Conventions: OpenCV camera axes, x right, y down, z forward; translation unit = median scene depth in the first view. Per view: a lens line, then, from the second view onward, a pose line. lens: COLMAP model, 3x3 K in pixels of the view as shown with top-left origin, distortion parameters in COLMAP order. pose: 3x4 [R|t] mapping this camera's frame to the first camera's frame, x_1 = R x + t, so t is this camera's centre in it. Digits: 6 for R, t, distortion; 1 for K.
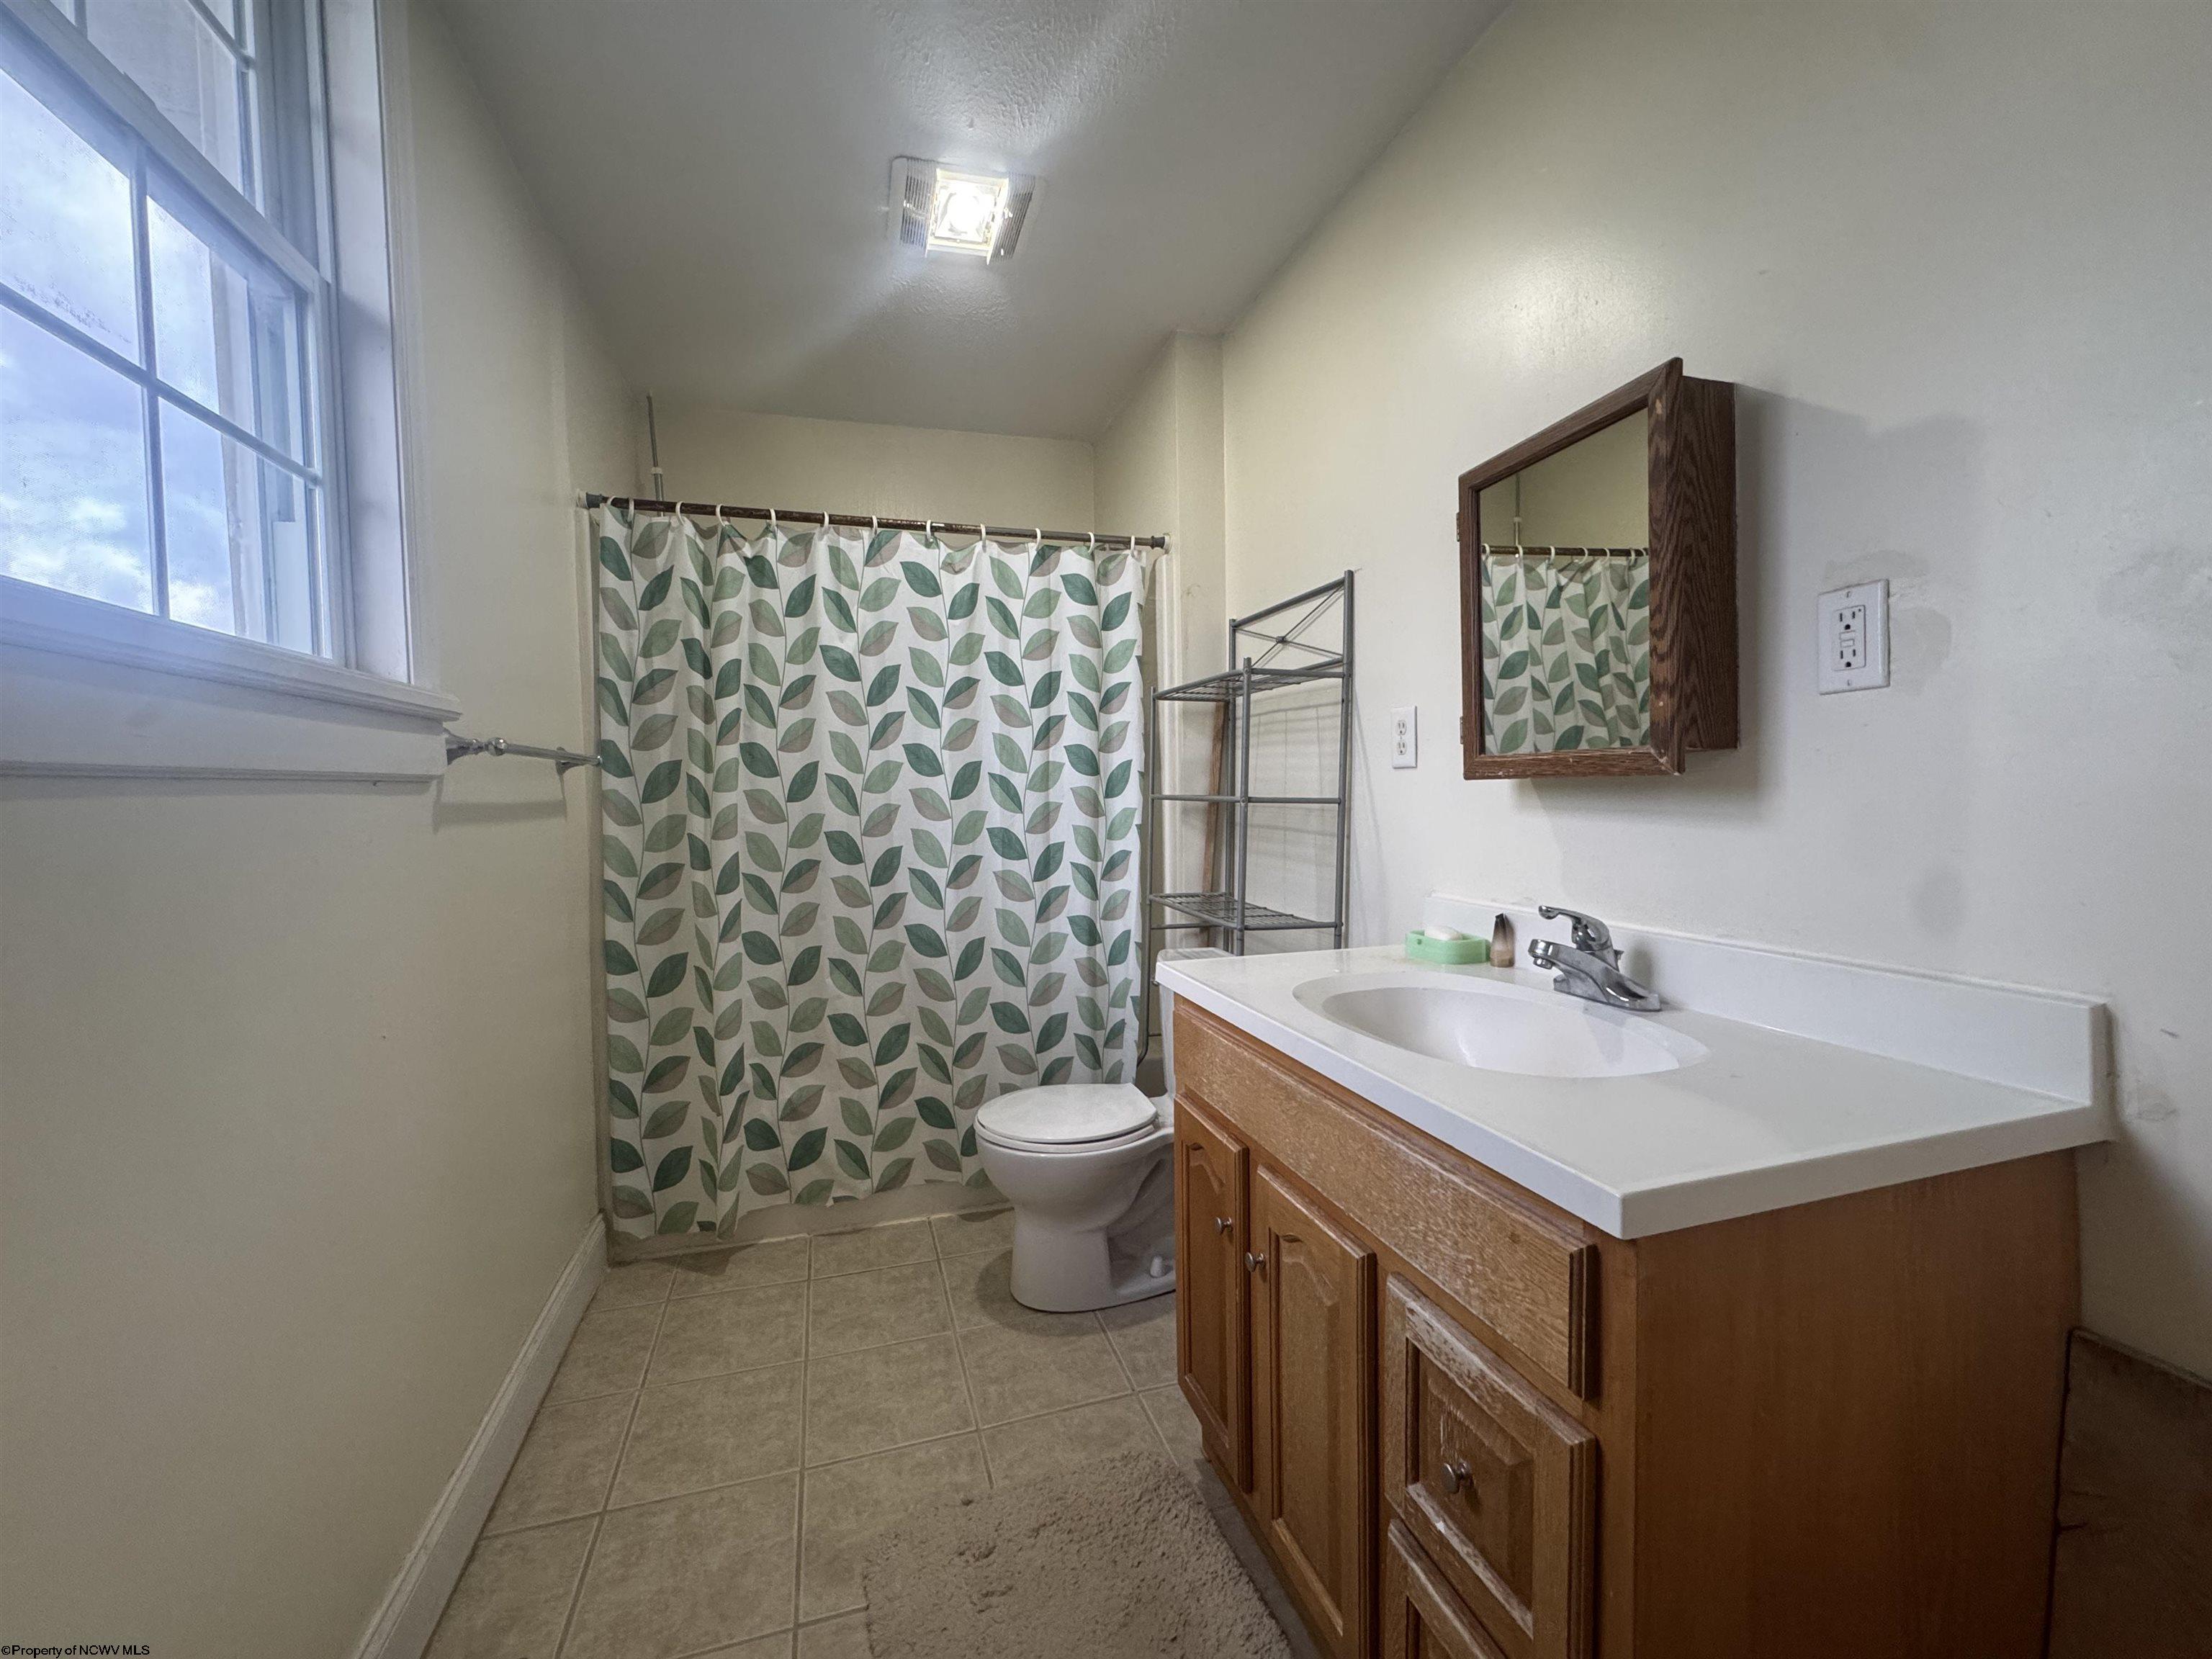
lens RADIAL K [[886.6, 0, 1105.7], [0, 886.6, 826.3], [0, 0, 1]] dist [-0.001892, 0.000041]
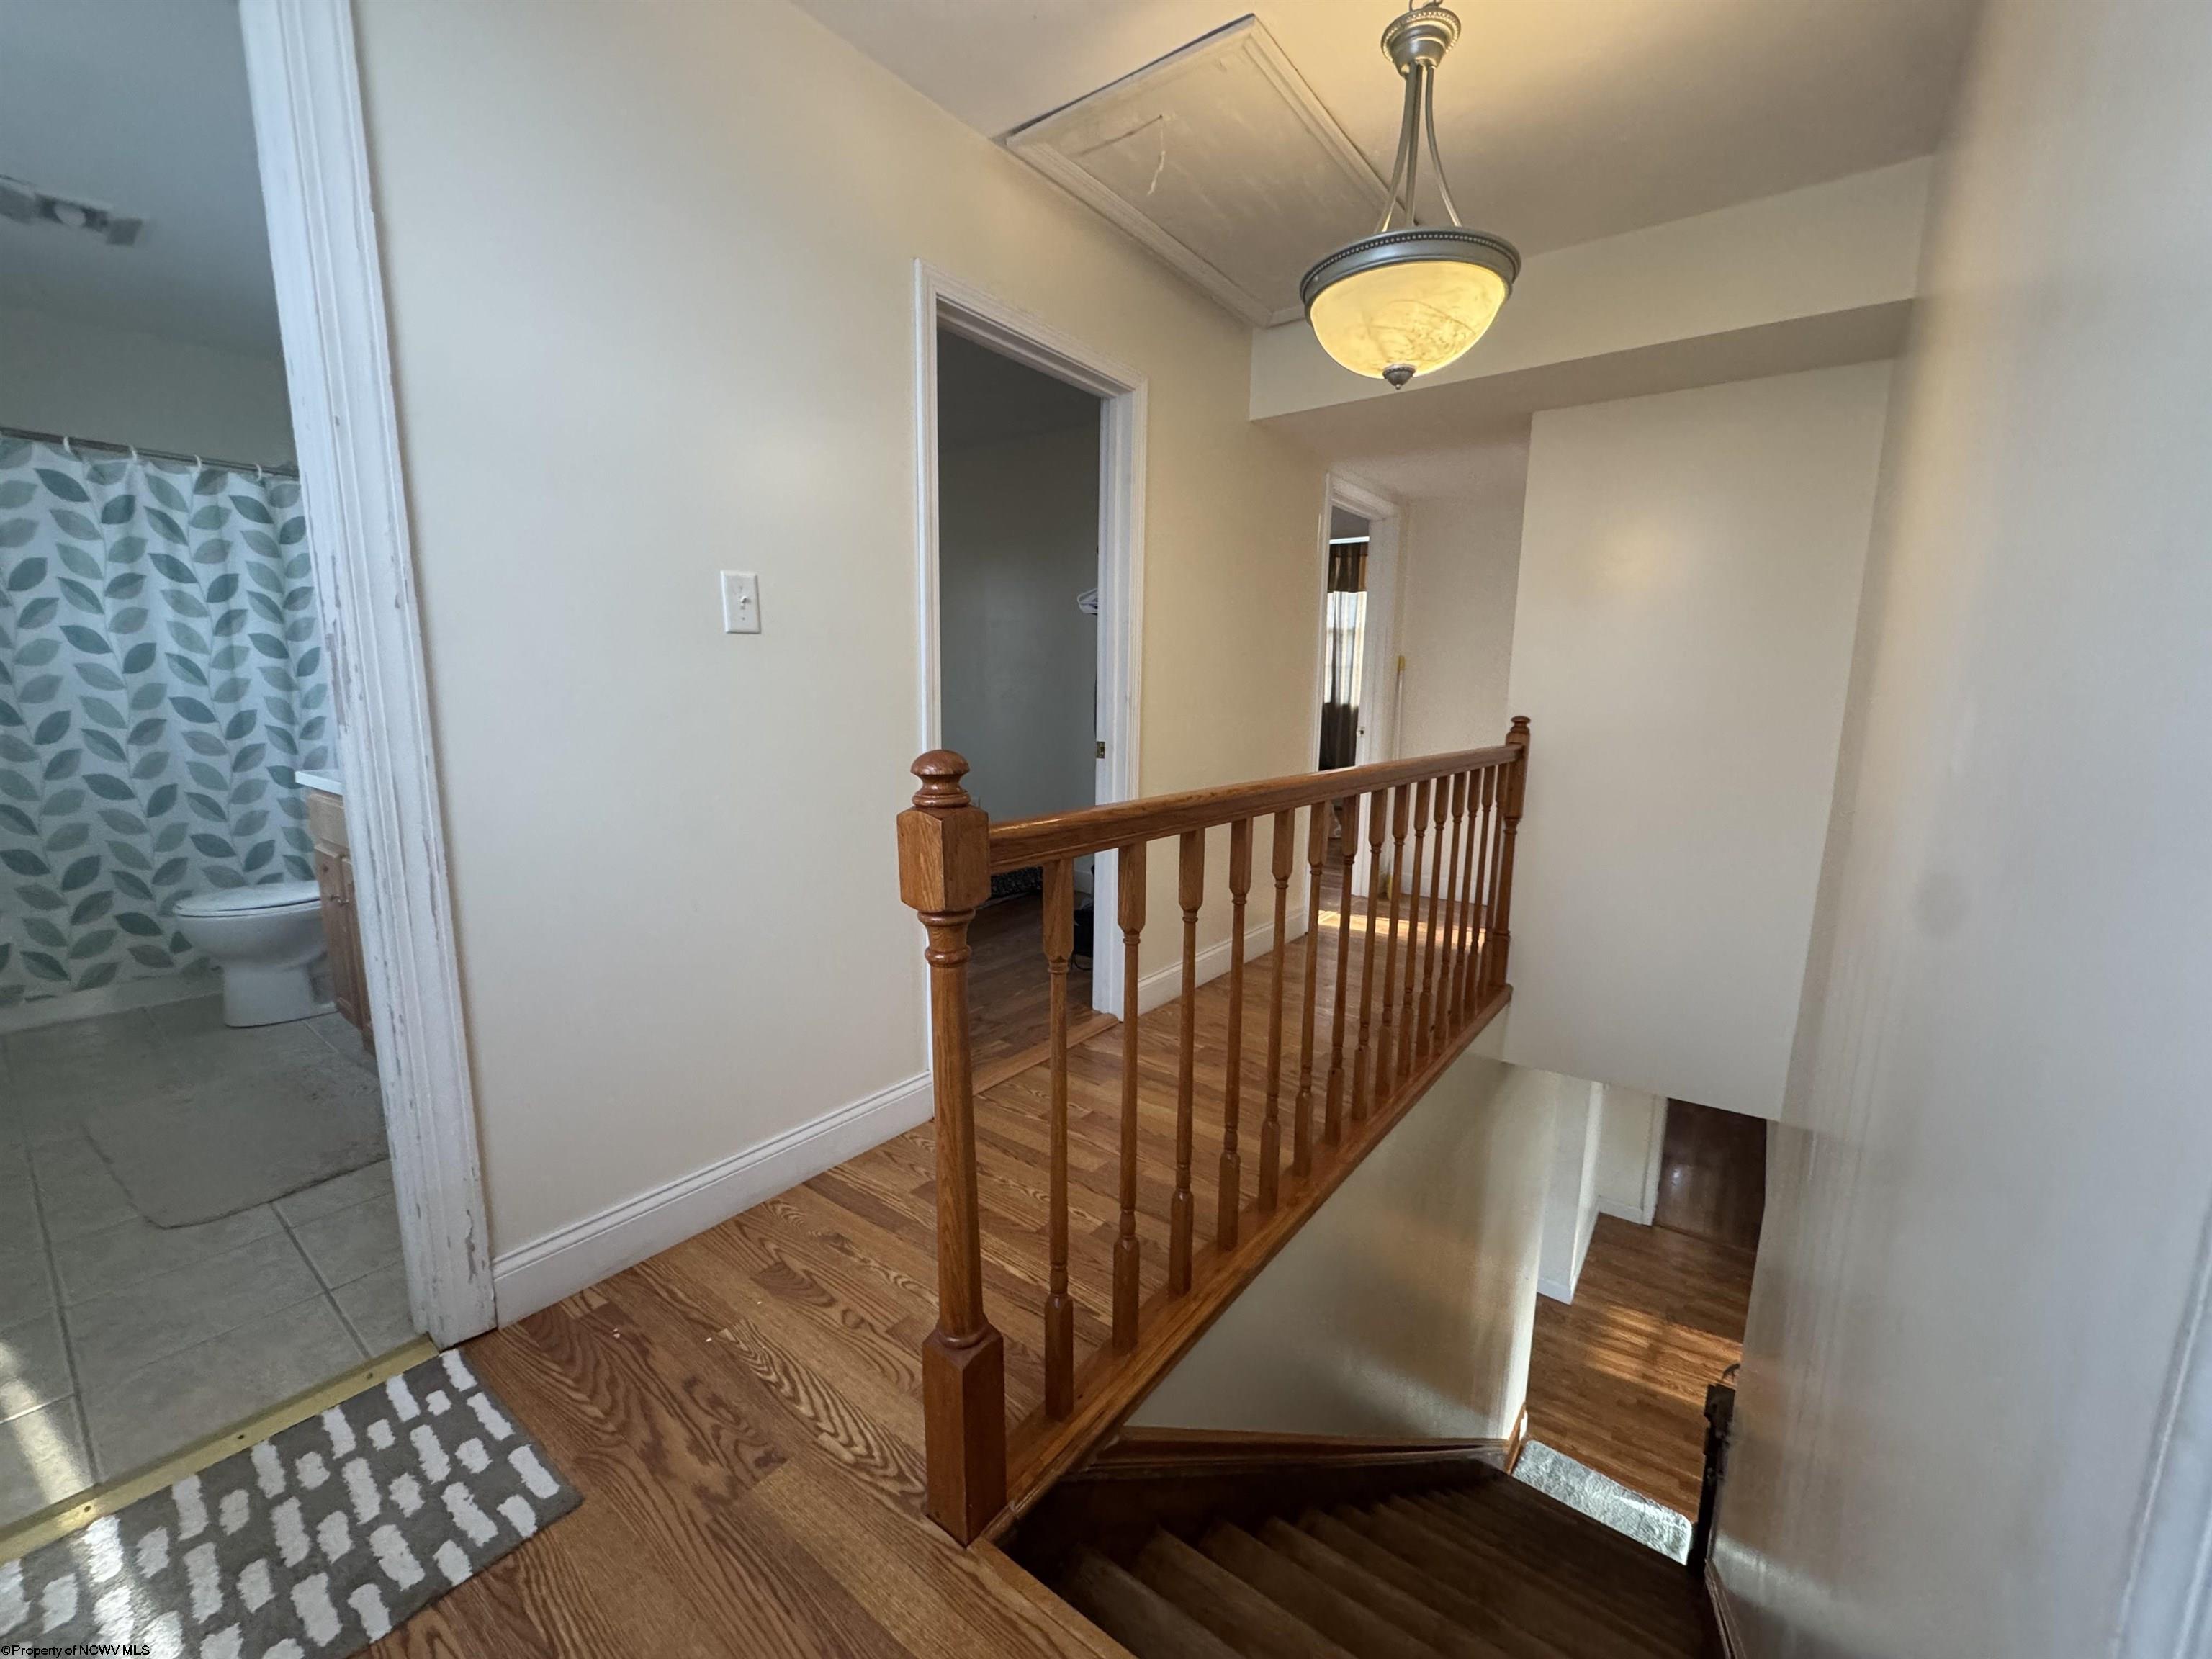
lens RADIAL K [[886.6, 0, 1110.8], [0, 886.6, 825.1], [0, 0, 1]] dist [-0.001892, 0.000041]
pose [[0.796238, -0.074932, 0.600326, 0.160953], [0.011143, 0.993948, 0.109284, 0.058973], [-0.604881, -0.080327, 0.792254, -0.806933]]
